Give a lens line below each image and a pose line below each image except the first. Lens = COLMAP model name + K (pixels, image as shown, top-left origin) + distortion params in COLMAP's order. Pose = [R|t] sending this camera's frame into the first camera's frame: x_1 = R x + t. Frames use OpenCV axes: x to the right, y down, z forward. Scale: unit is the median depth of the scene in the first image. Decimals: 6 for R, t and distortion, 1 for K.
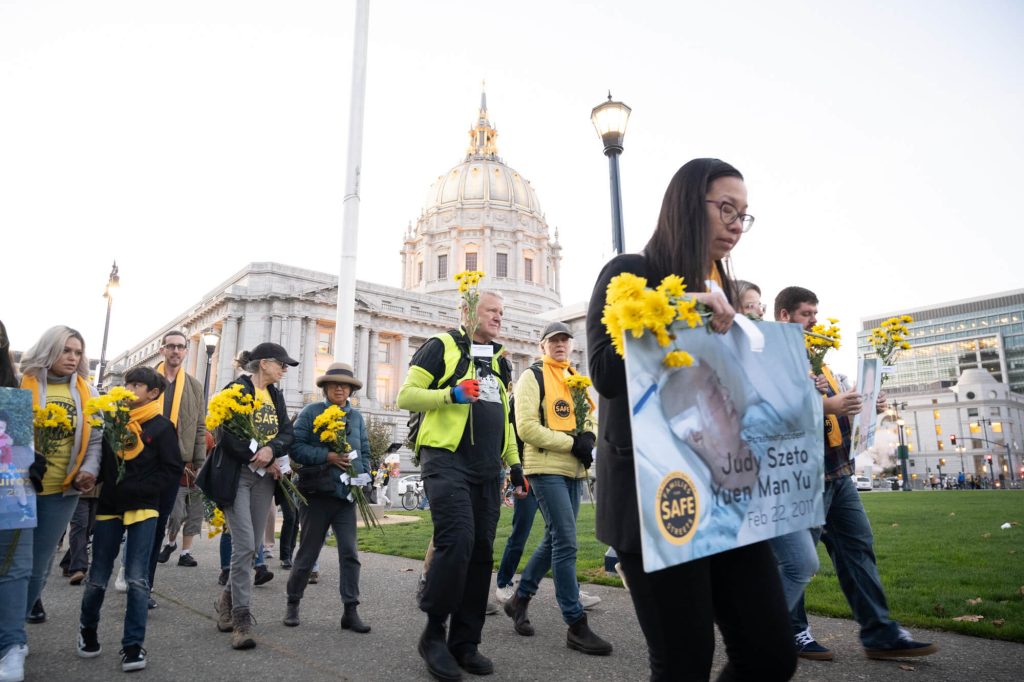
lens RADIAL K [[674.3, 0, 512.0], [0, 674.3, 341.0], [0, 0, 1]] dist [-0.000631, 0.000823]
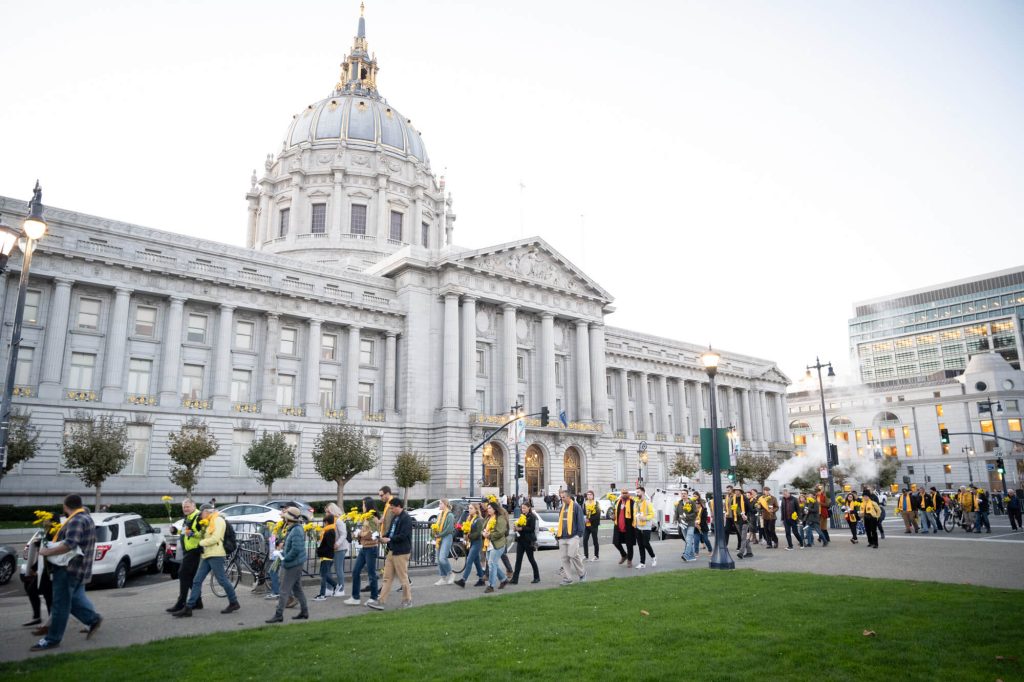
lens RADIAL K [[674.3, 0, 512.0], [0, 674.3, 341.0], [0, 0, 1]] dist [-0.000631, 0.000823]
pose [[0.999753, -0.014254, -0.017033, 0.132574], [0.013986, 0.999779, -0.015715, 0.031657], [0.017254, 0.015473, 0.999731, 0.181019]]
